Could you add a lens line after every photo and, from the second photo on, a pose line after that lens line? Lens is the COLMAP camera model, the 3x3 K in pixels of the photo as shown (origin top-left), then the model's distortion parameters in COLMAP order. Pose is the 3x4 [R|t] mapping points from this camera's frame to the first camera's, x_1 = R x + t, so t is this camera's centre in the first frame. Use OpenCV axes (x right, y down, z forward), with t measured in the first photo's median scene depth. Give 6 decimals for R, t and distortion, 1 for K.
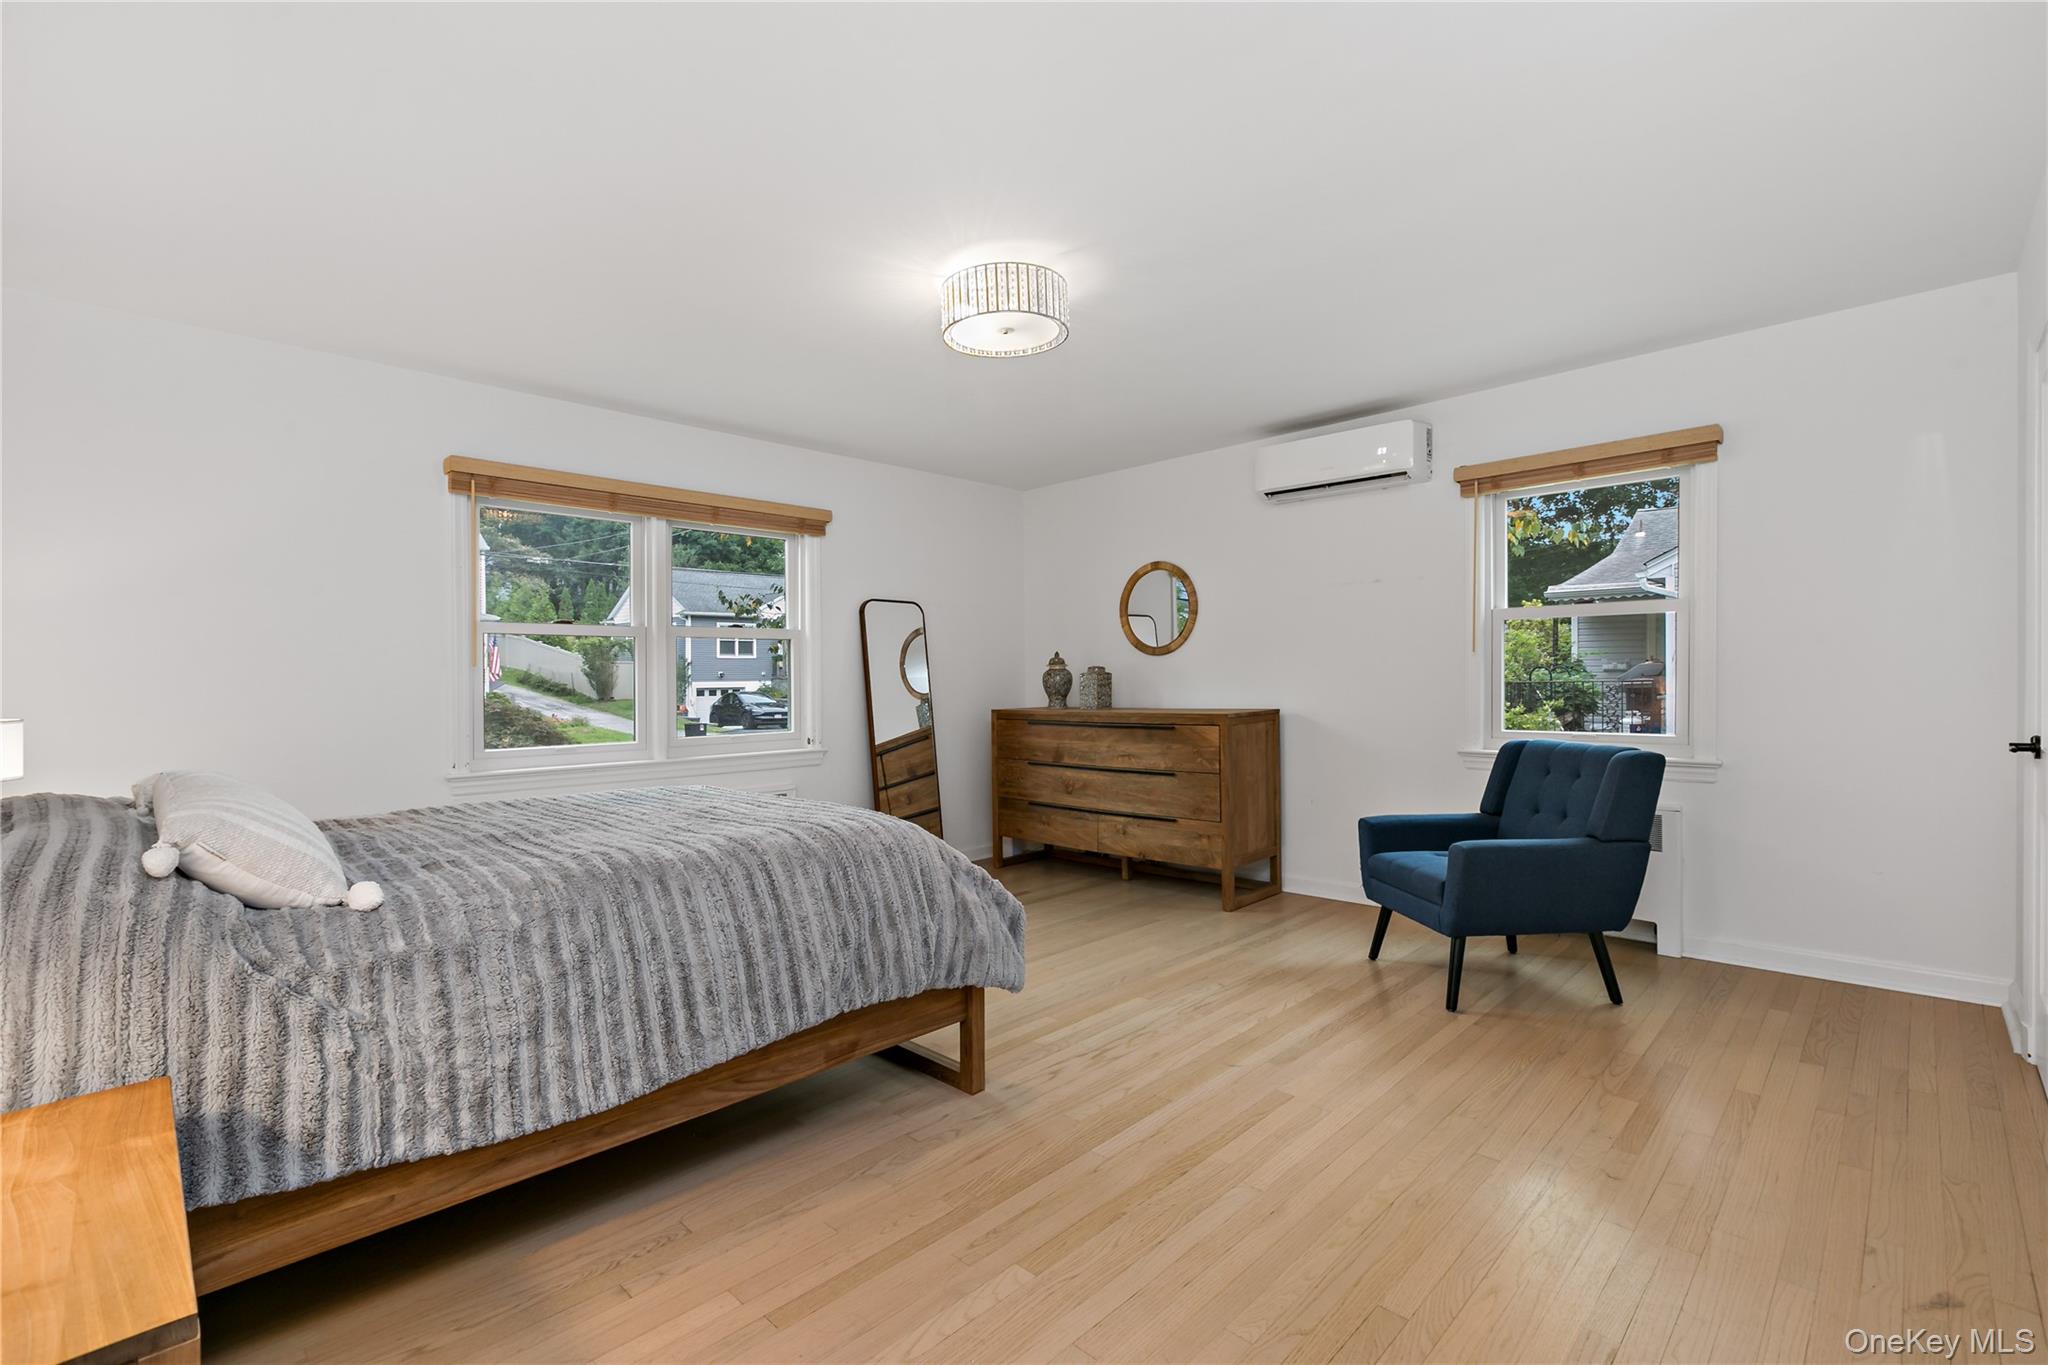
lens RADIAL K [[919.2, 0, 1018.4], [0, 919.2, 670.4], [0, 0, 1]] dist [-0.013903, 0.007284]
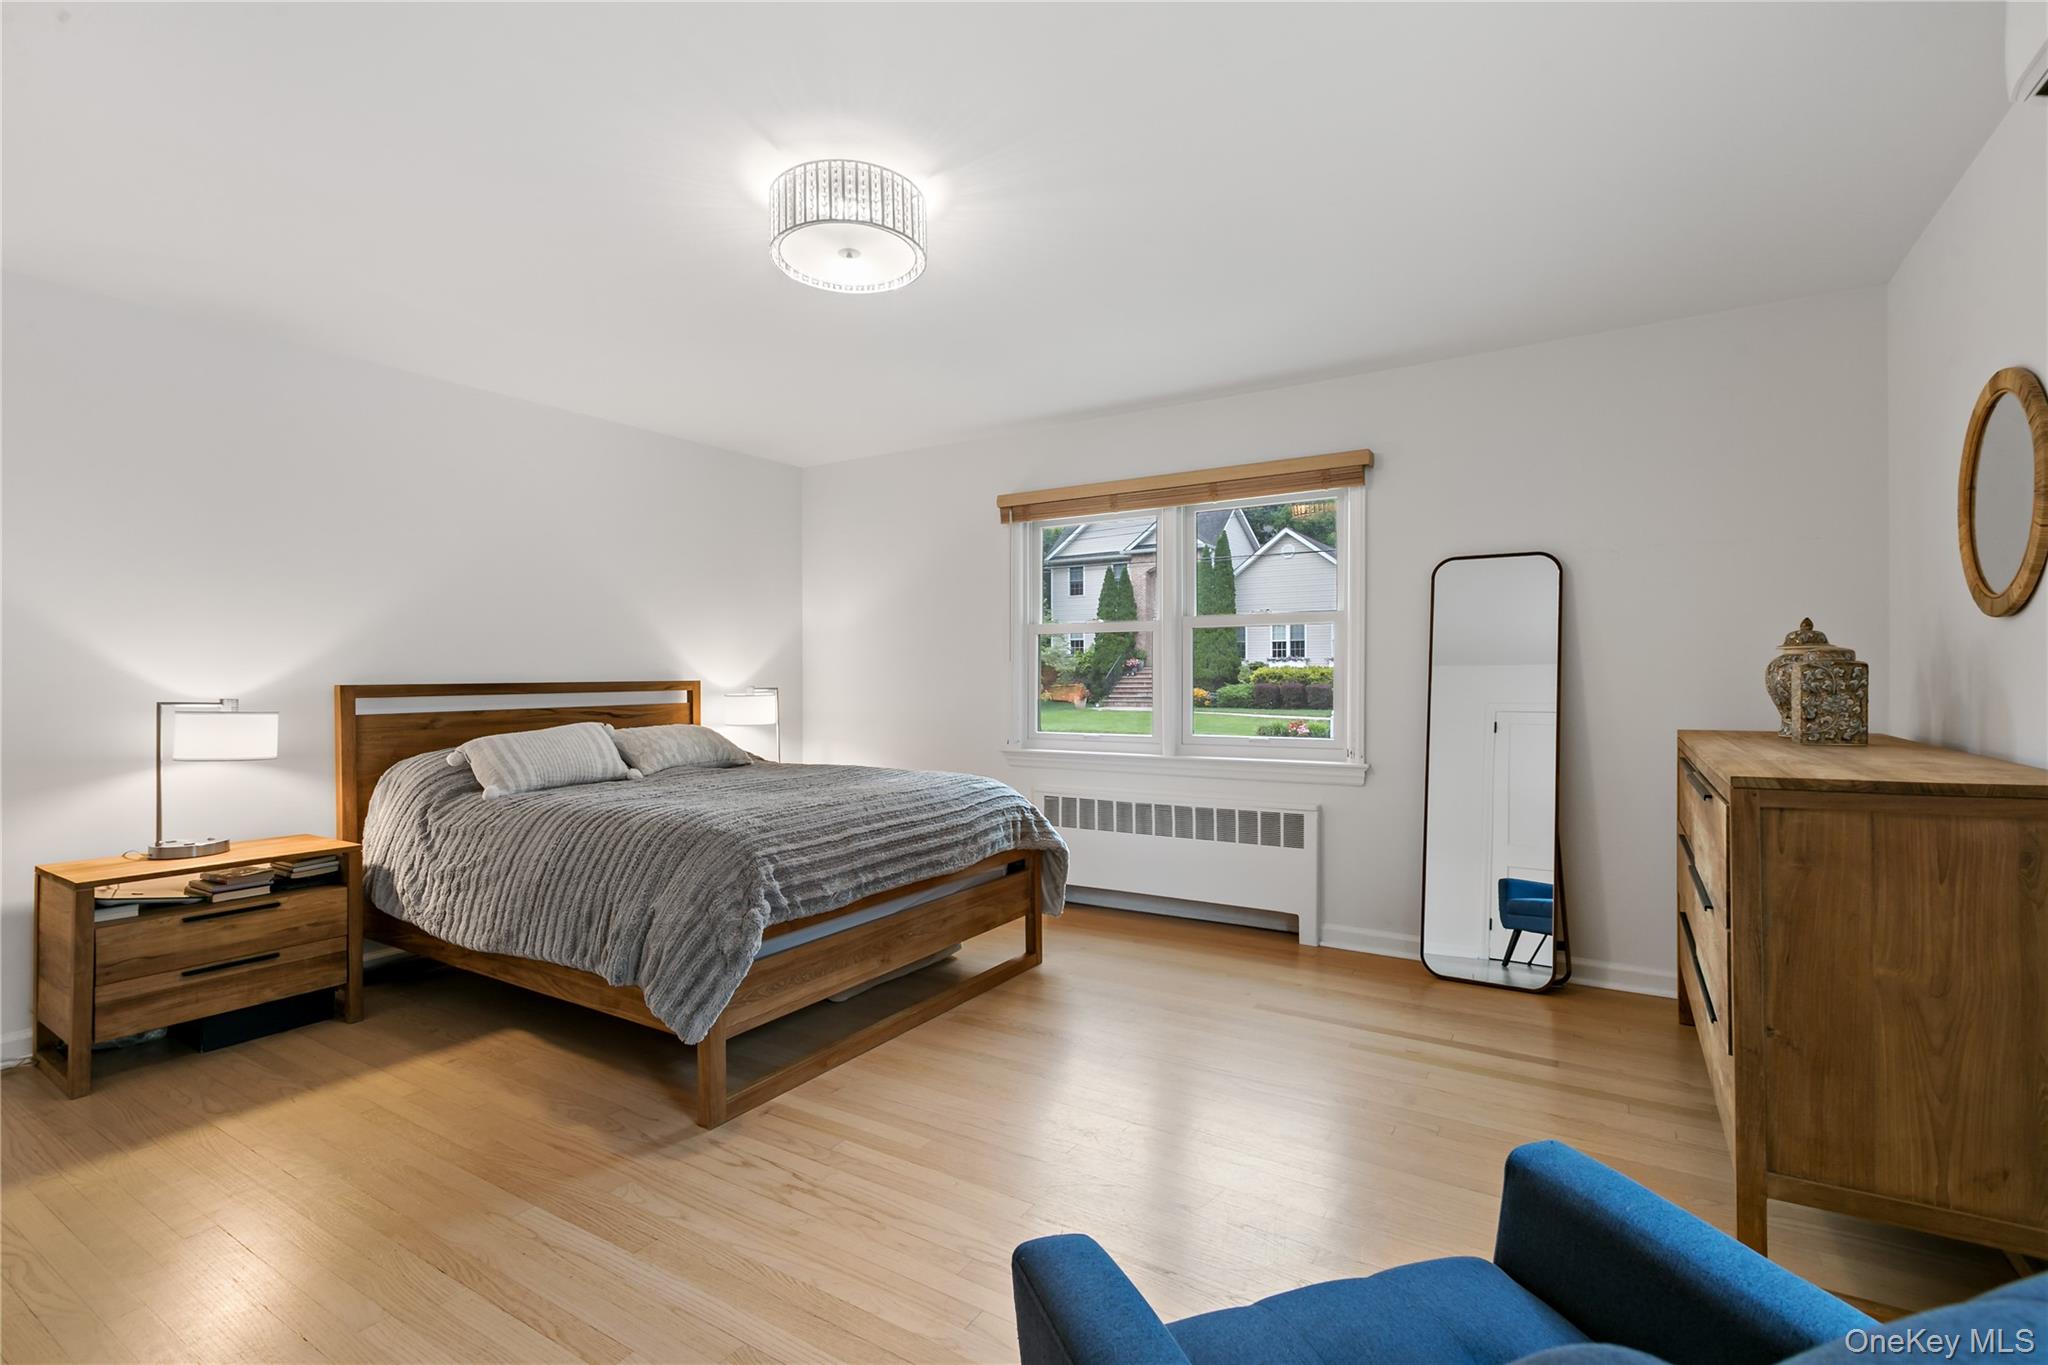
lens RADIAL K [[919.2, 0, 1018.4], [0, 919.2, 670.4], [0, 0, 1]] dist [-0.013903, 0.007284]
pose [[0.225968, 0.005776, -0.974118, 0.815898], [0.015408, 0.999836, 0.009502, -0.007545], [0.974013, -0.017156, 0.225842, 0.969359]]
